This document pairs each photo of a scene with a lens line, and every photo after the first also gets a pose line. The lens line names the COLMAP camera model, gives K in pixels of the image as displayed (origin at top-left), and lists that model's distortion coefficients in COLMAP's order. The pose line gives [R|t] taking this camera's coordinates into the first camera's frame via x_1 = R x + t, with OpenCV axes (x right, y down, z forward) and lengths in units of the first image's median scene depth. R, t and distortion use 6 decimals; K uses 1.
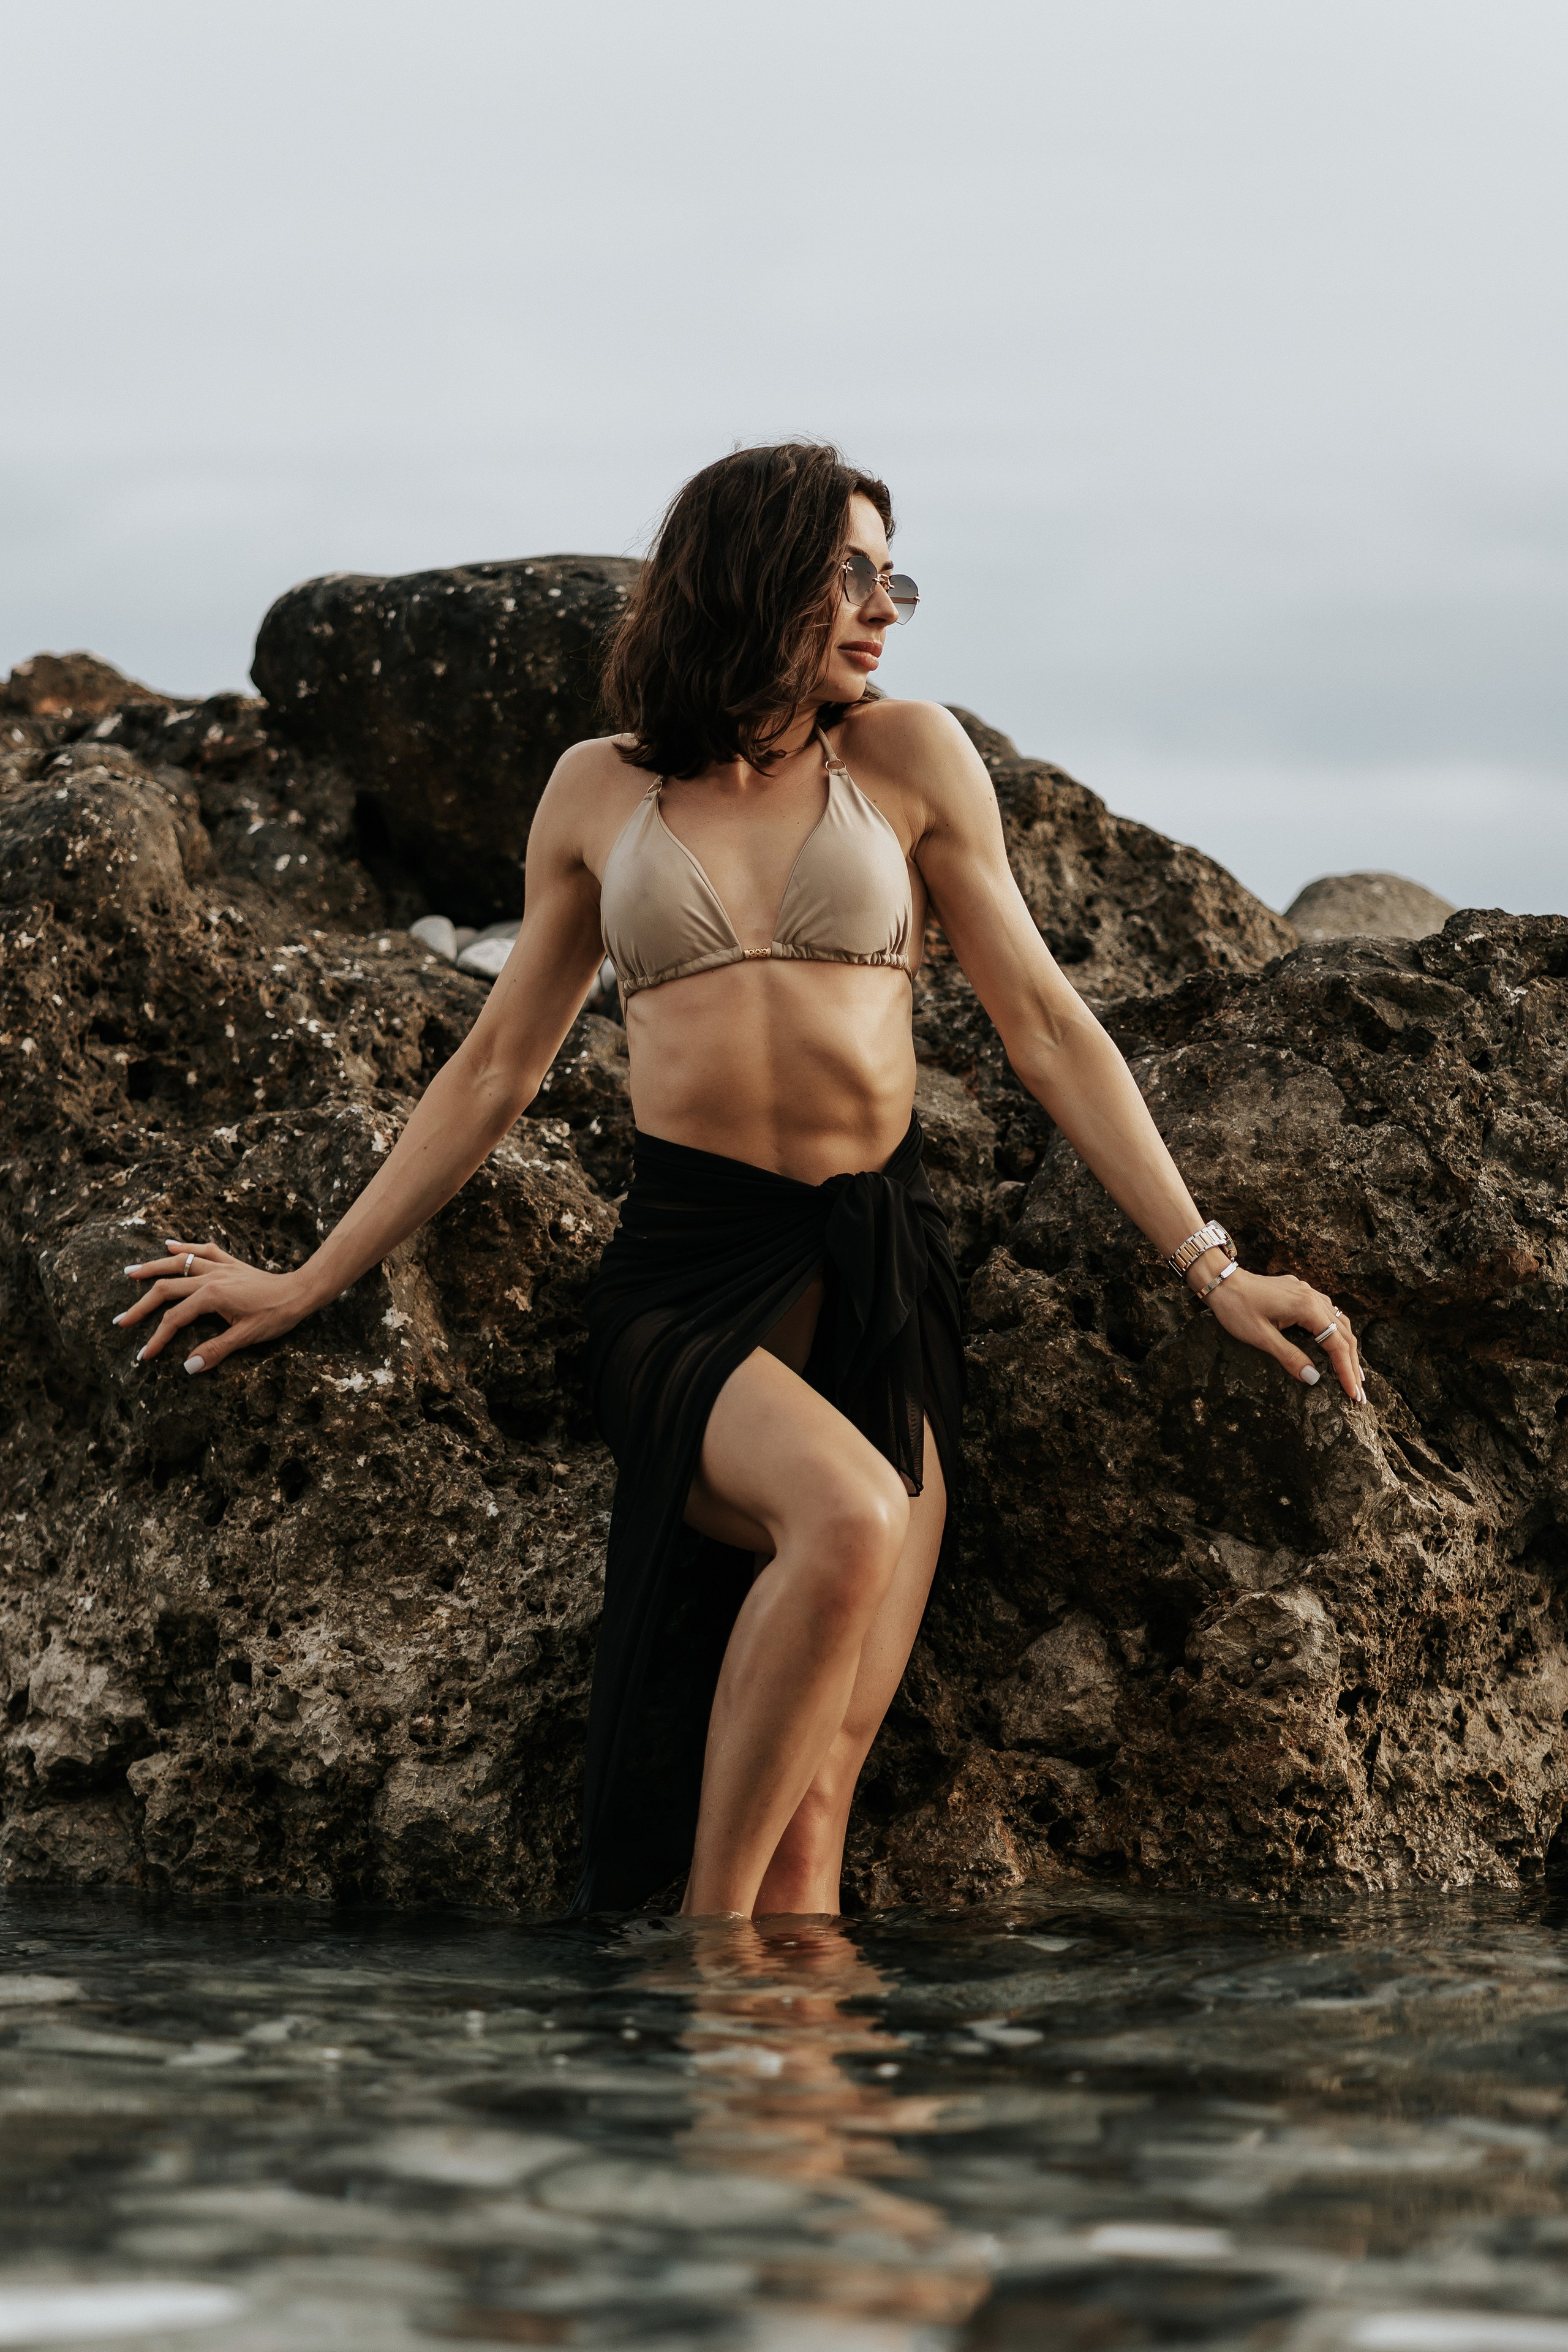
lens RADIAL K [[6409.4, 0, 773.3], [0, 6409.4, 1182.2], [0, 0, 1]] dist [-0.031667, 0.000000]
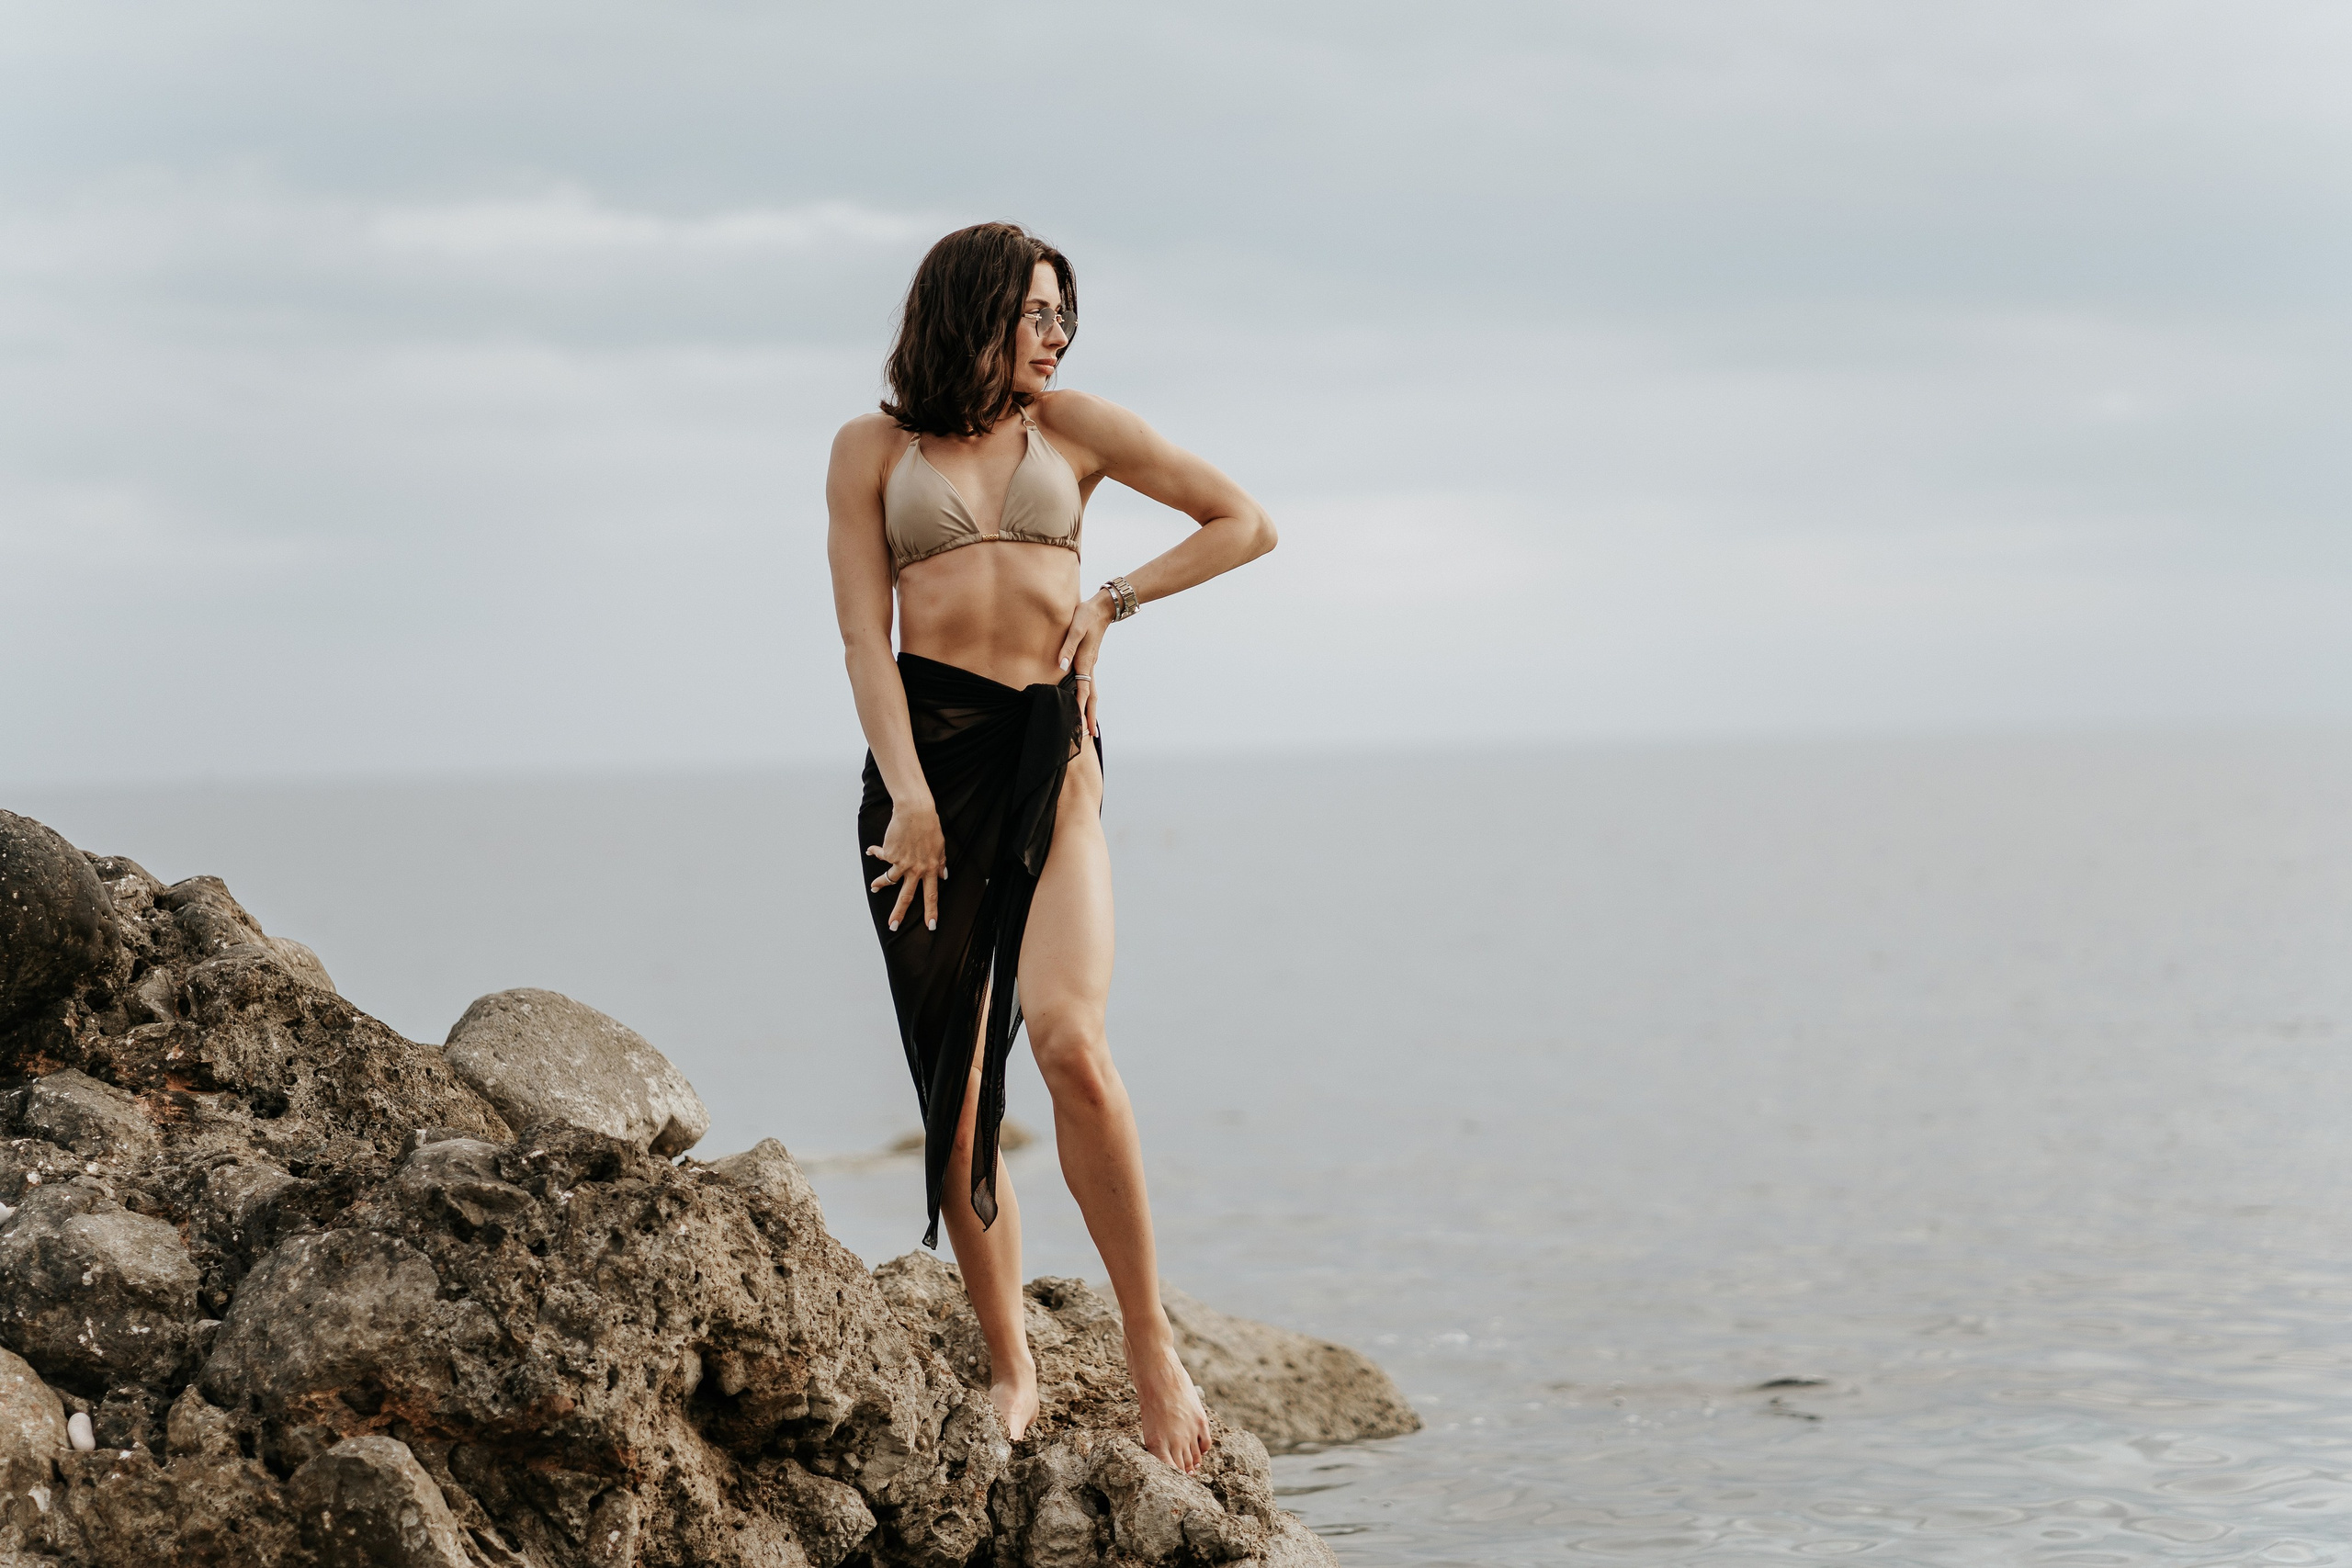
lens RADIAL K [[5536.5, 0, 1199.9], [0, 5536.5, 702.0], [0, 0, 1]] dist [-0.008154, 0.000000]
pose [[0.988752, -0.007532, 0.149372, 0.073954], [0.004035, 0.999711, 0.023698, -0.166091], [-0.149507, -0.022829, 0.988497, -0.208908]]
